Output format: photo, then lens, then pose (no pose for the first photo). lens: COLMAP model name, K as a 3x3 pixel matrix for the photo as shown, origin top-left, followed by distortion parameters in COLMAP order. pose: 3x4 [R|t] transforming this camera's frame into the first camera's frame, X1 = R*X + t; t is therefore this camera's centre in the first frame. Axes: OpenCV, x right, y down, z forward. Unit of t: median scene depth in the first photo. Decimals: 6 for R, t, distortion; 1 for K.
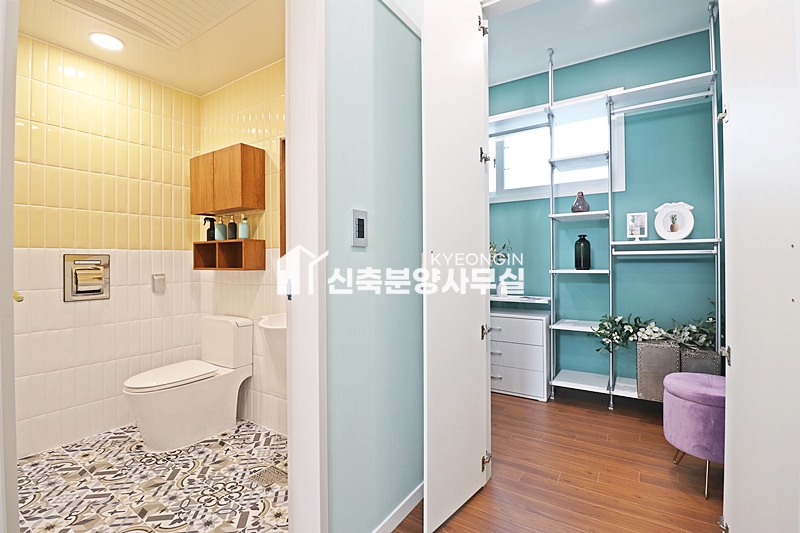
lens RADIAL K [[371.1, 0, 392.0], [0, 371.1, 258.2], [0, 0, 1]] dist [-0.001893, -0.009152]
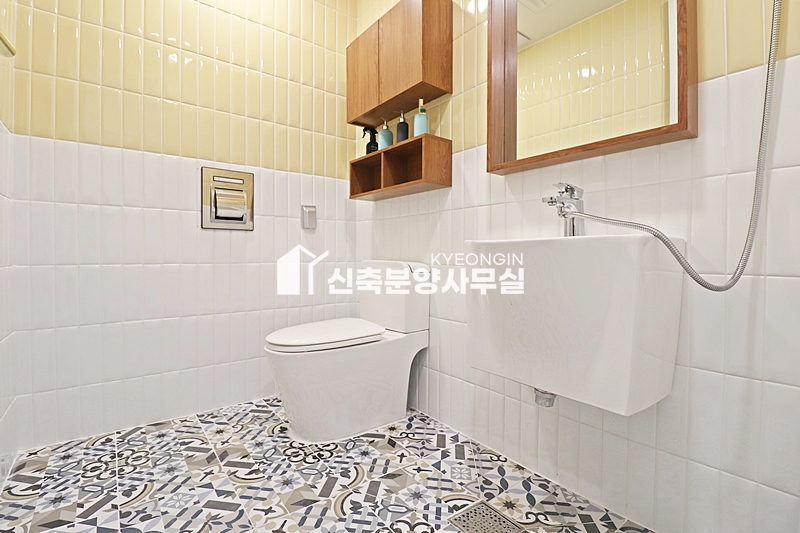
lens RADIAL K [[371.1, 0, 393.7], [0, 371.1, 253.9], [0, 0, 1]] dist [-0.001893, -0.009152]
pose [[0.945154, 0.005119, -0.326585, -0.248952], [-0.004469, 0.999986, 0.002741, 0.166342], [0.326595, -0.001131, 0.945164, 0.387416]]
